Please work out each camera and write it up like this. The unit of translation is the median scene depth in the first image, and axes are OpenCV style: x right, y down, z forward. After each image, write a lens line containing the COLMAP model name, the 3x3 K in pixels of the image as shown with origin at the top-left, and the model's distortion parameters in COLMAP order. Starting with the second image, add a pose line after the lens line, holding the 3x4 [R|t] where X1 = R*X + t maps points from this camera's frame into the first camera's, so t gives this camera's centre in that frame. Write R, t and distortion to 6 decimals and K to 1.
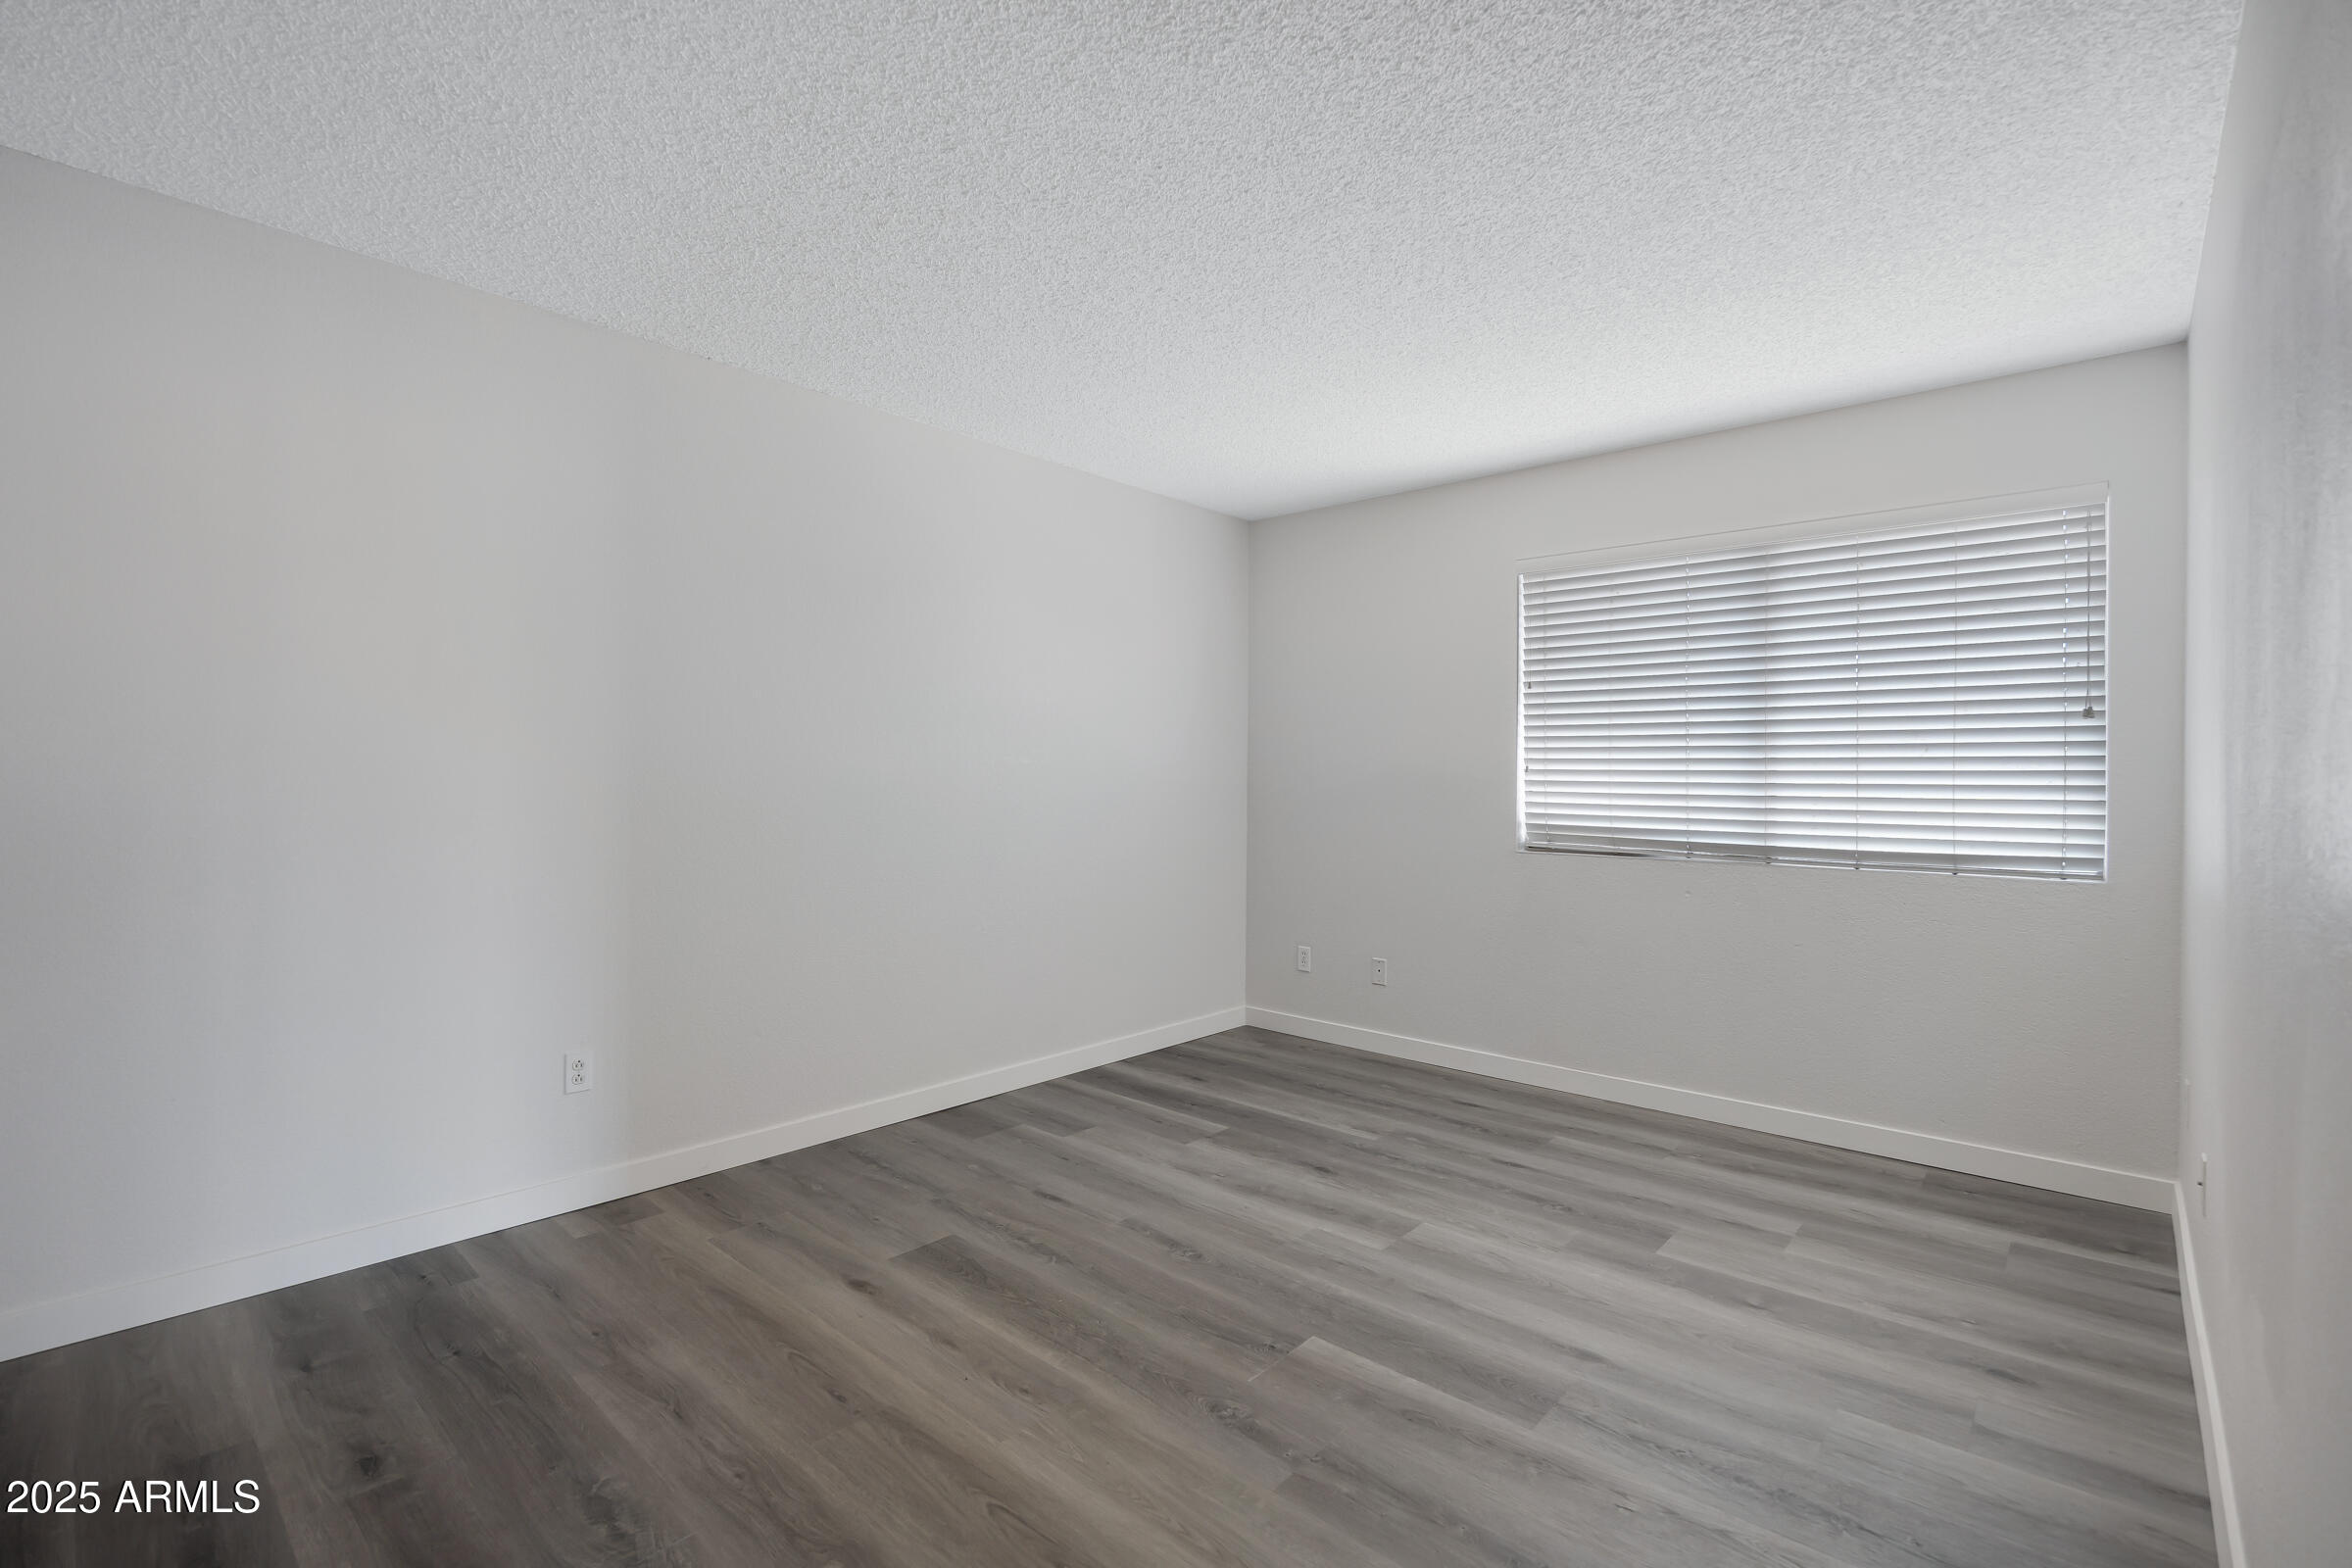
lens RADIAL K [[1064.0, 0, 1176.8], [0, 1064.0, 778.4], [0, 0, 1]] dist [0.001748, 0.000067]
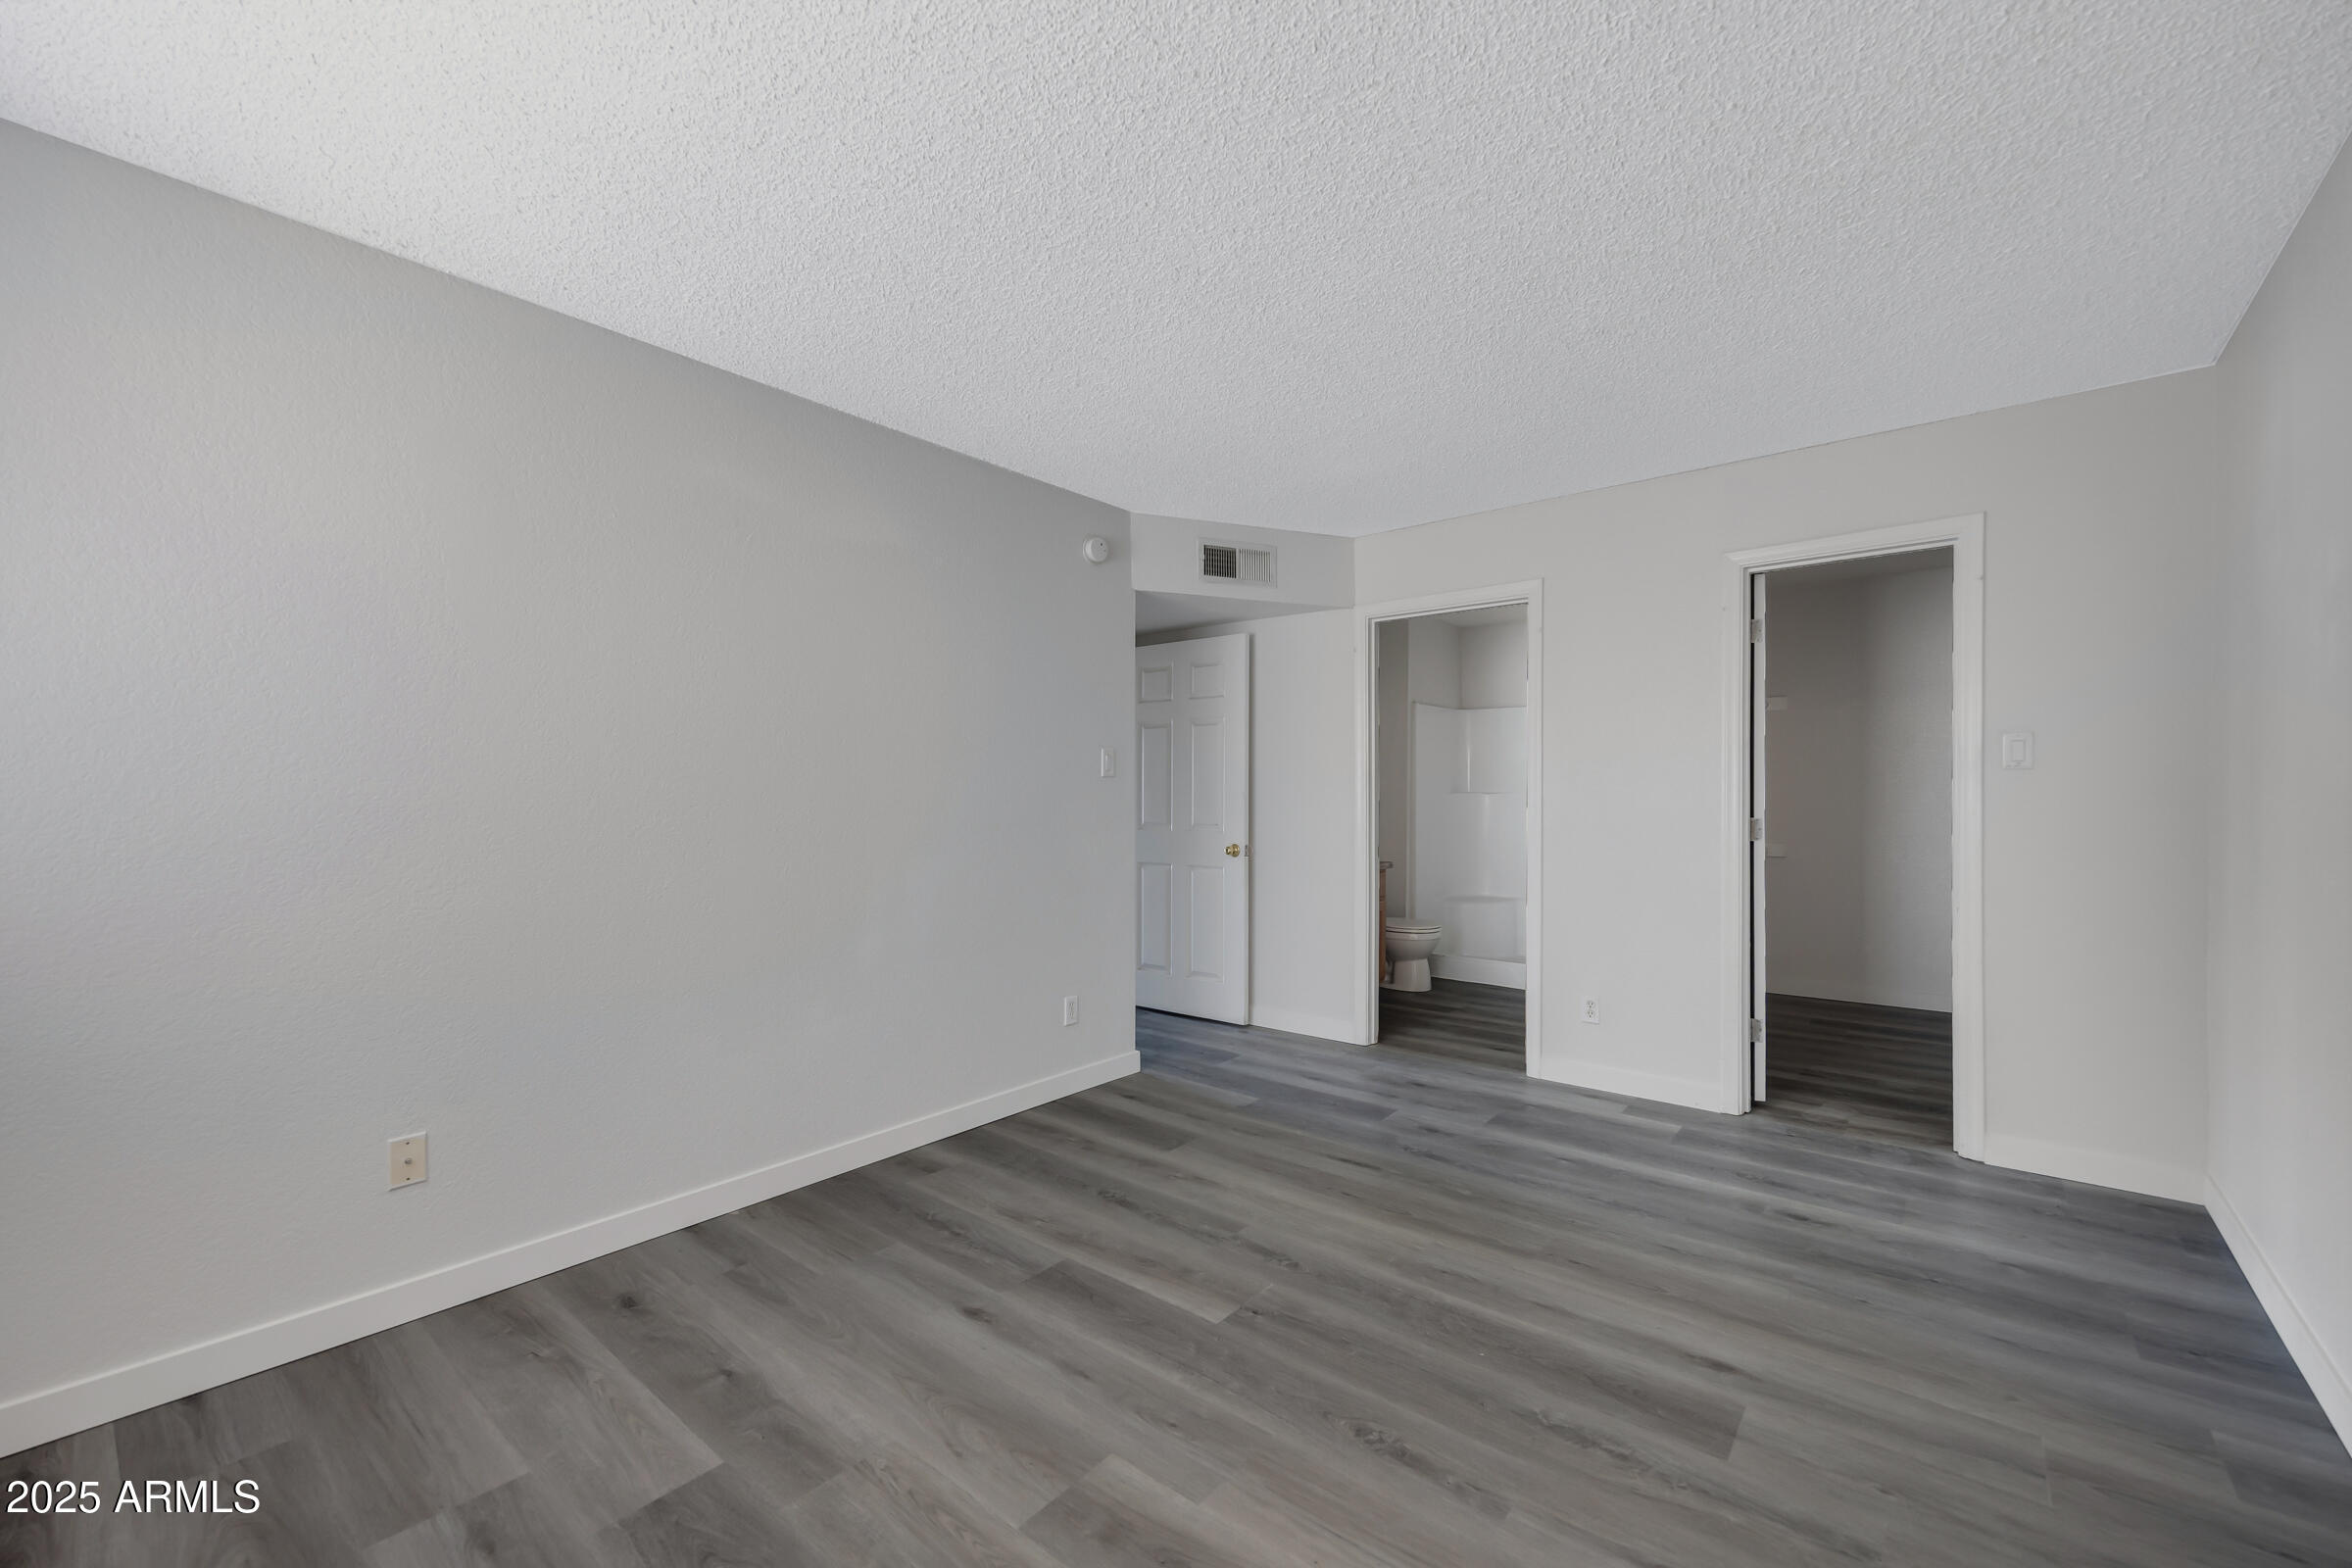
lens RADIAL K [[948.7, 0, 1173.0], [0, 948.7, 789.1], [0, 0, 1]] dist [-0.000131, -0.000028]
pose [[-0.999376, -0.007243, -0.034579, 0.199193], [-0.006958, 0.999941, -0.008357, 0.001269], [0.034637, -0.008111, -0.999367, 1.861050]]
